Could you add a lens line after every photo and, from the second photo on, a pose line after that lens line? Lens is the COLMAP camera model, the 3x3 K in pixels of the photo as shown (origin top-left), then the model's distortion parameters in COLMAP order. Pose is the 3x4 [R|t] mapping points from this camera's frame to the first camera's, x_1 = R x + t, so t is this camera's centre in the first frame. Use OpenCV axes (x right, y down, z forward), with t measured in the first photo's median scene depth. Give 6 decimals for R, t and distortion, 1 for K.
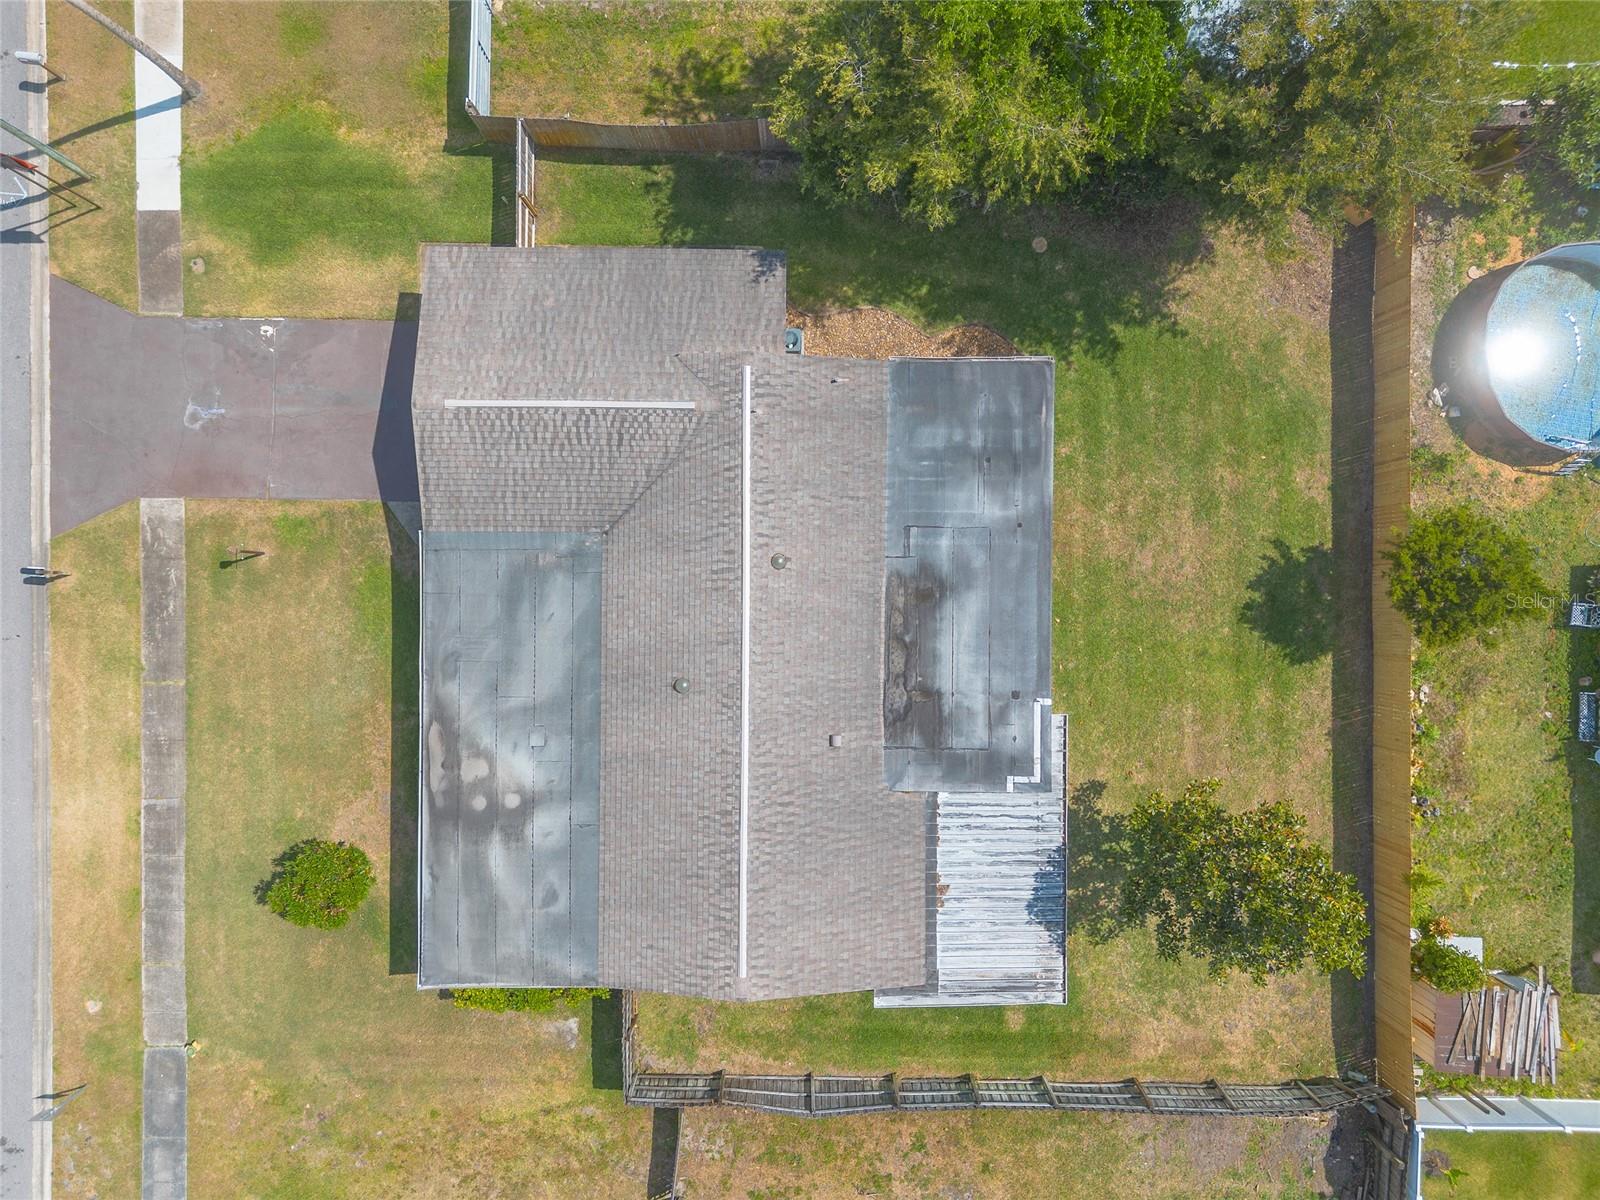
lens RADIAL K [[1123.5, 0, 800.0], [0, 1123.5, 600.0], [0, 0, 1]] dist [0.073499, -0.068583]
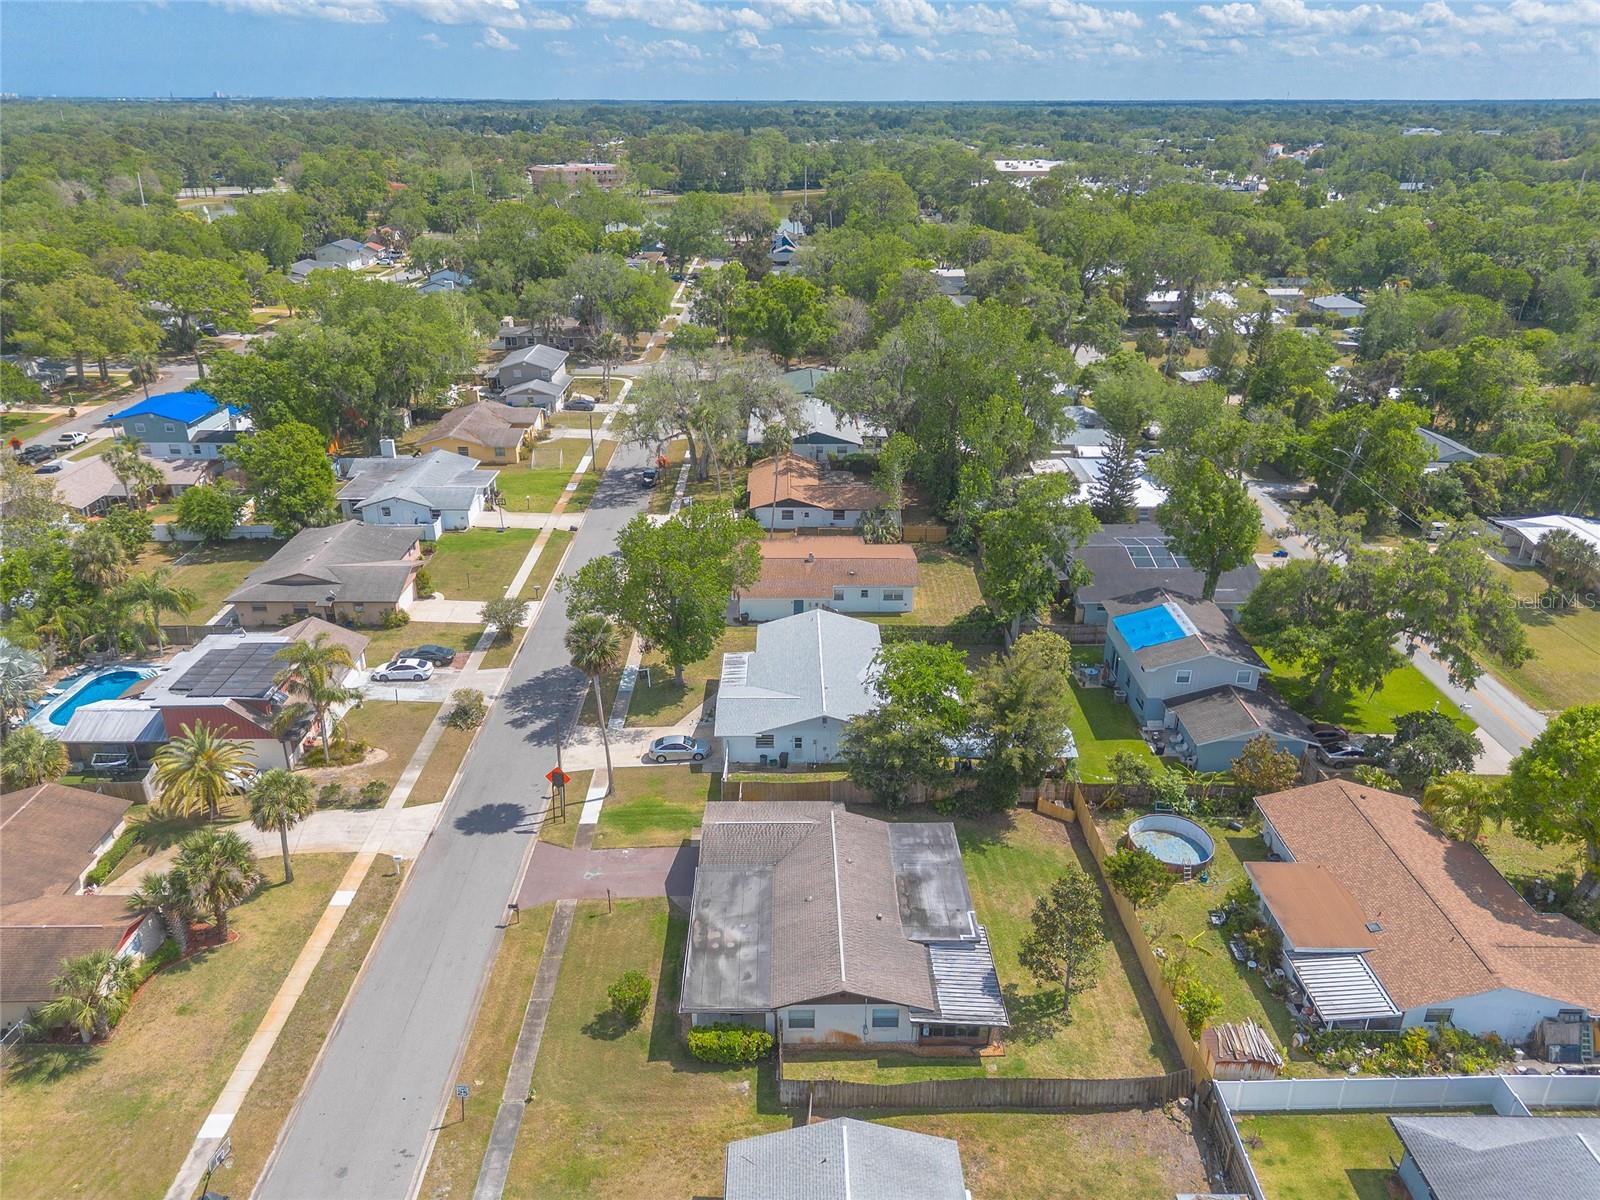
lens RADIAL K [[1112.6, 0, 805.0], [0, 1112.6, 642.9], [0, 0, 1]] dist [0.090388, -0.083472]
pose [[0.999727, -0.006207, 0.022541, -0.155696], [0.023050, 0.423239, -0.905725, 1.829153], [-0.003918, 0.905997, 0.423266, -0.408128]]
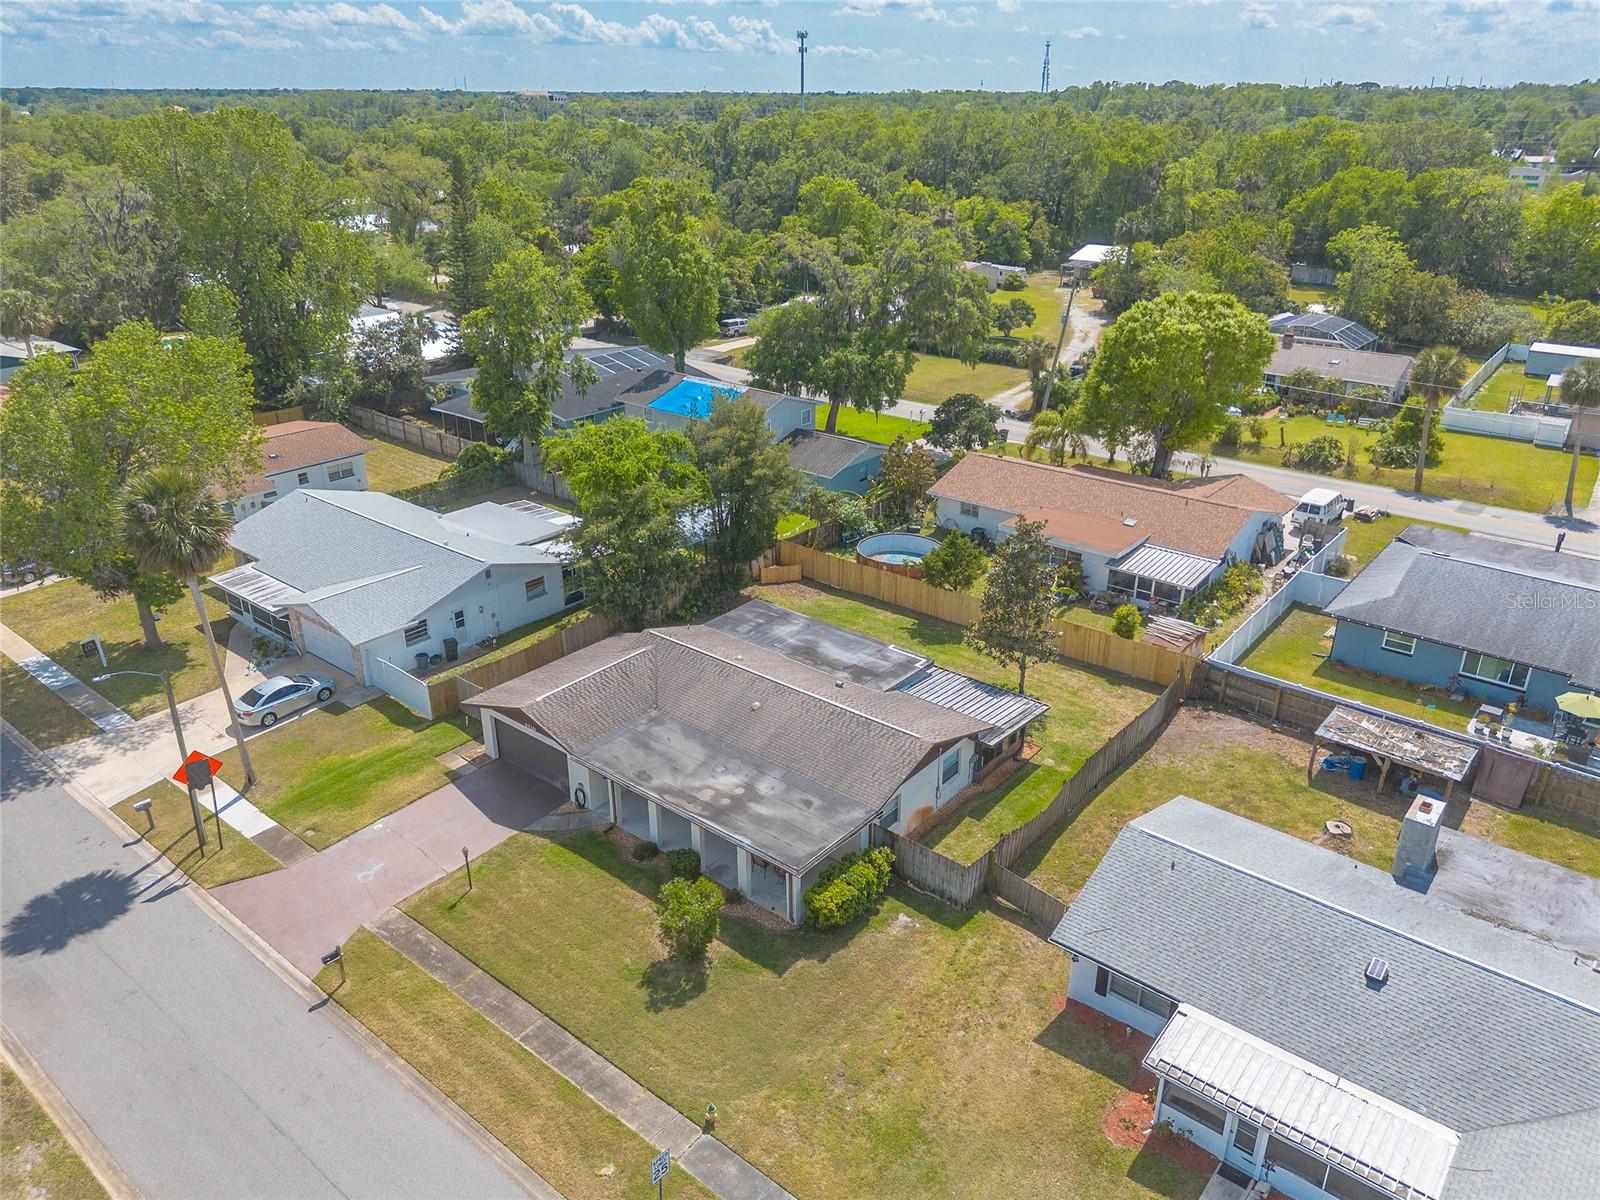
lens RADIAL K [[1123.5, 0, 800.0], [0, 1123.5, 600.0], [0, 0, 1]] dist [0.073499, -0.068583]
pose [[0.630143, -0.315048, 0.709693, -1.140563], [0.776395, 0.242193, -0.581854, 1.007688], [0.011429, 0.917653, 0.397218, 0.194763]]
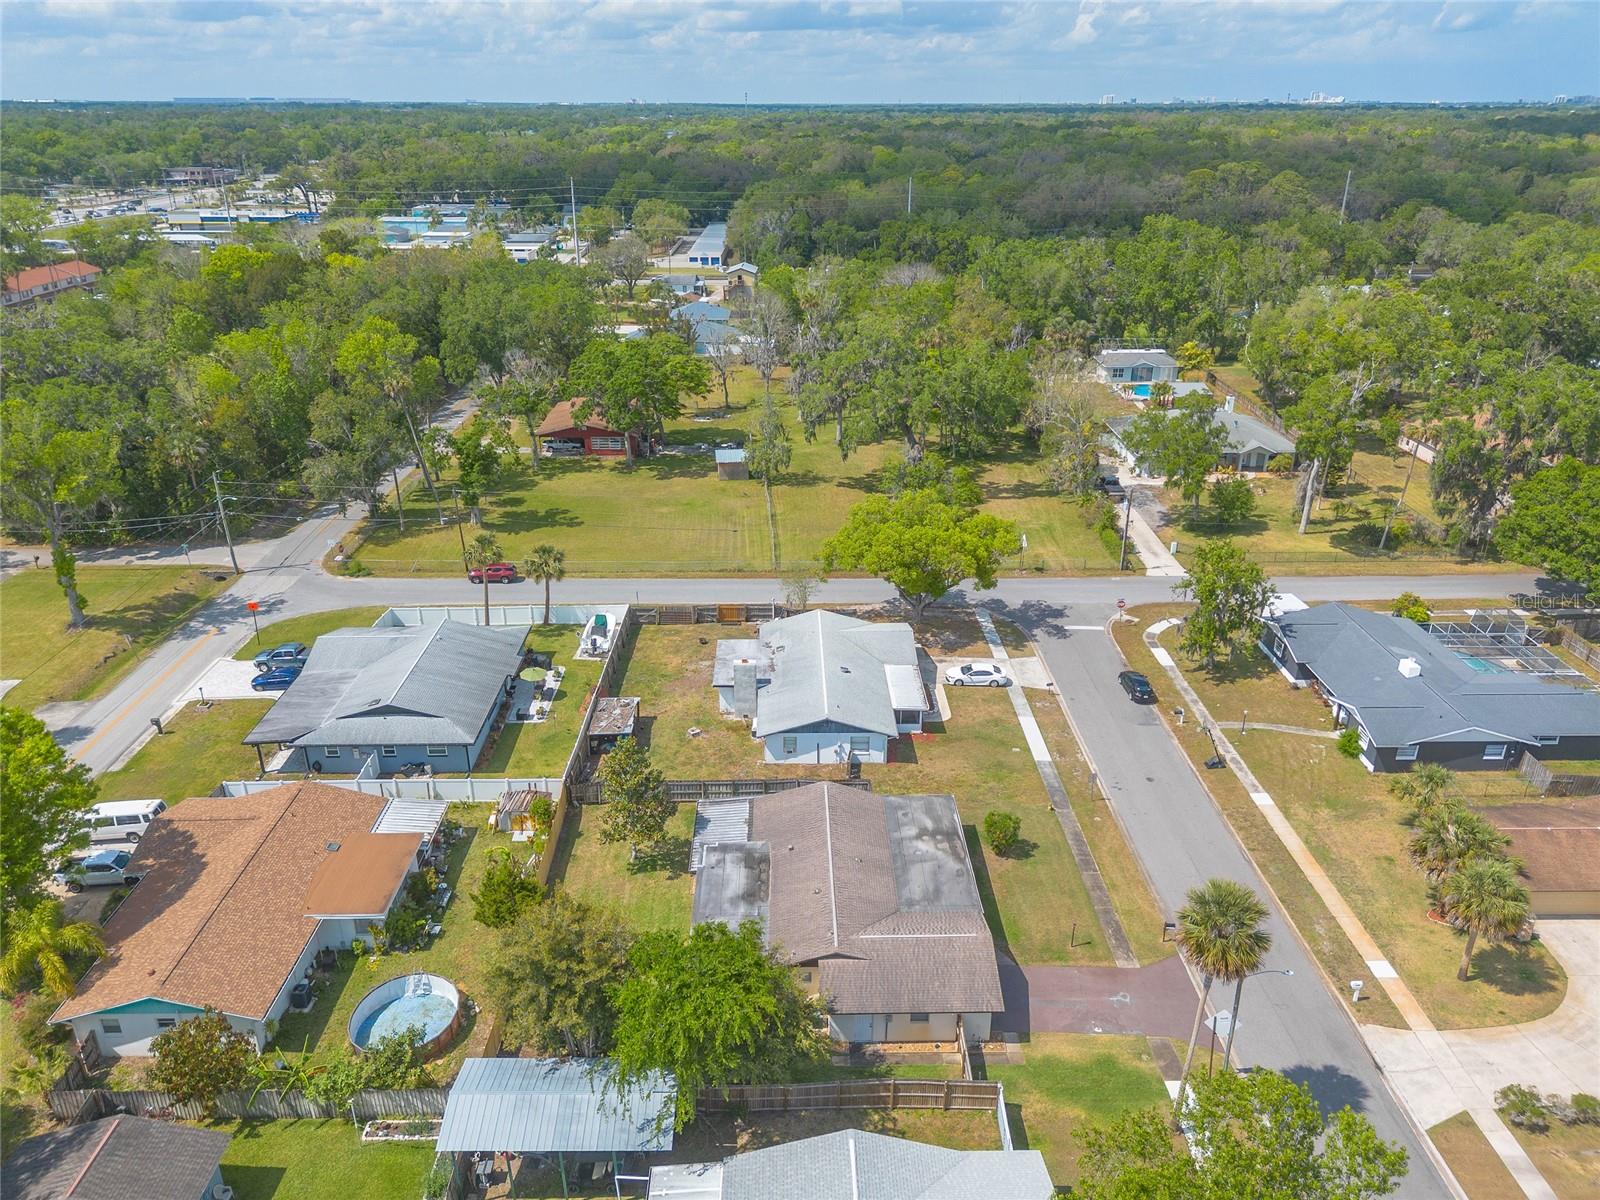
lens RADIAL K [[1140.0, 0, 784.8], [0, 1140.0, 605.5], [0, 0, 1]] dist [0.080029, -0.049380]
pose [[-0.999895, 0.009489, -0.010927, 0.063704], [-0.013896, -0.418789, 0.907977, -1.782988], [0.004039, 0.908034, 0.418877, -0.454799]]
